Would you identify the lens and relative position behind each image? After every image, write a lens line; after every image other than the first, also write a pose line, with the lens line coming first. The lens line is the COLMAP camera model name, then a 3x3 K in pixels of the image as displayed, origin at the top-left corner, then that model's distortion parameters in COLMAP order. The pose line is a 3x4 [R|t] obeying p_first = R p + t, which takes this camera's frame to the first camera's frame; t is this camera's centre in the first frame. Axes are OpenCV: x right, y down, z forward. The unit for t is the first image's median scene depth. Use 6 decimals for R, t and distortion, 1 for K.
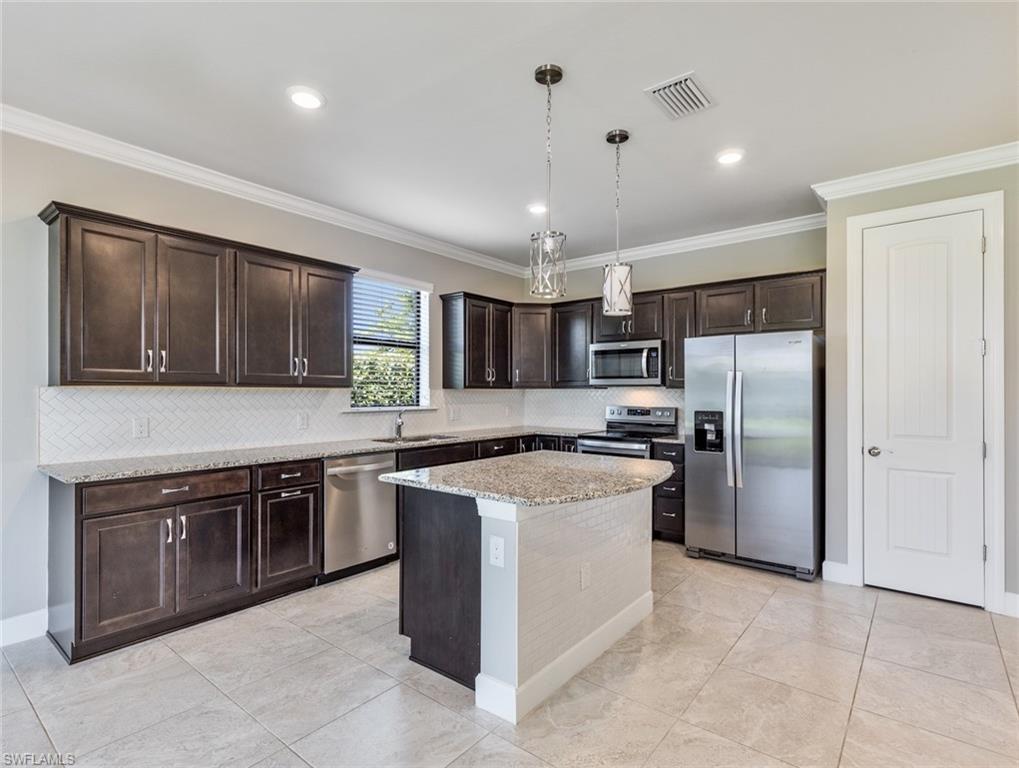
lens RADIAL K [[517.2, 0, 510.4], [0, 517.2, 390.2], [0, 0, 1]] dist [0.005960, -0.001970]
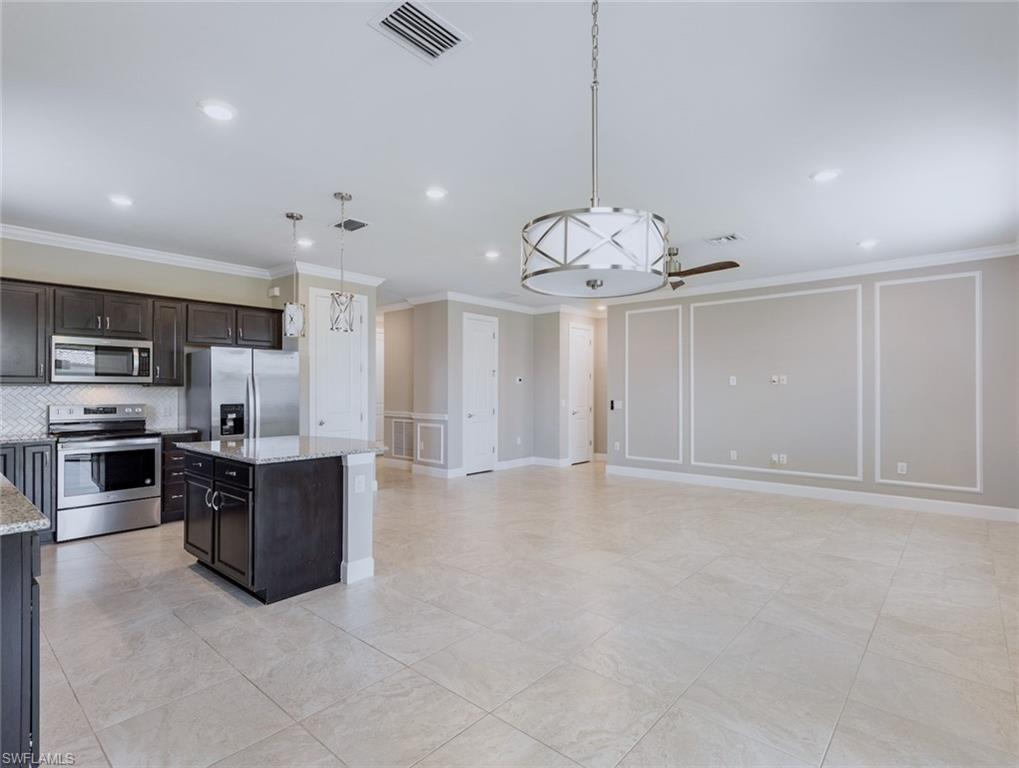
lens RADIAL K [[517.2, 0, 515.9], [0, 517.2, 387.3], [0, 0, 1]] dist [0.005960, -0.001970]
pose [[0.040127, 0.002616, 0.999191, -0.999182], [-0.004404, 0.999987, -0.002441, -0.002536], [-0.999185, -0.004302, 0.040138, 0.249148]]
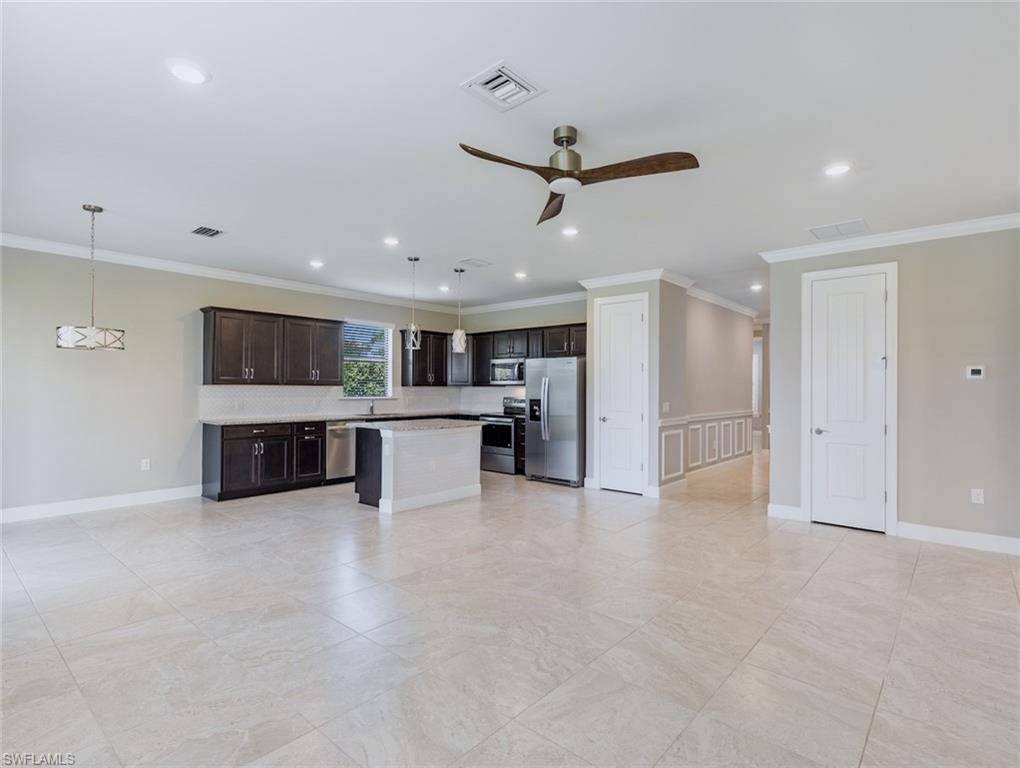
lens RADIAL K [[517.7, 0, 515.5], [0, 517.7, 387.7], [0, 0, 1]] dist [0.005960, -0.001970]
pose [[0.999207, 0.003806, -0.039638, 0.425382], [-0.003681, 0.999988, 0.003230, -0.006203], [0.039650, -0.003082, 0.999209, -0.920058]]
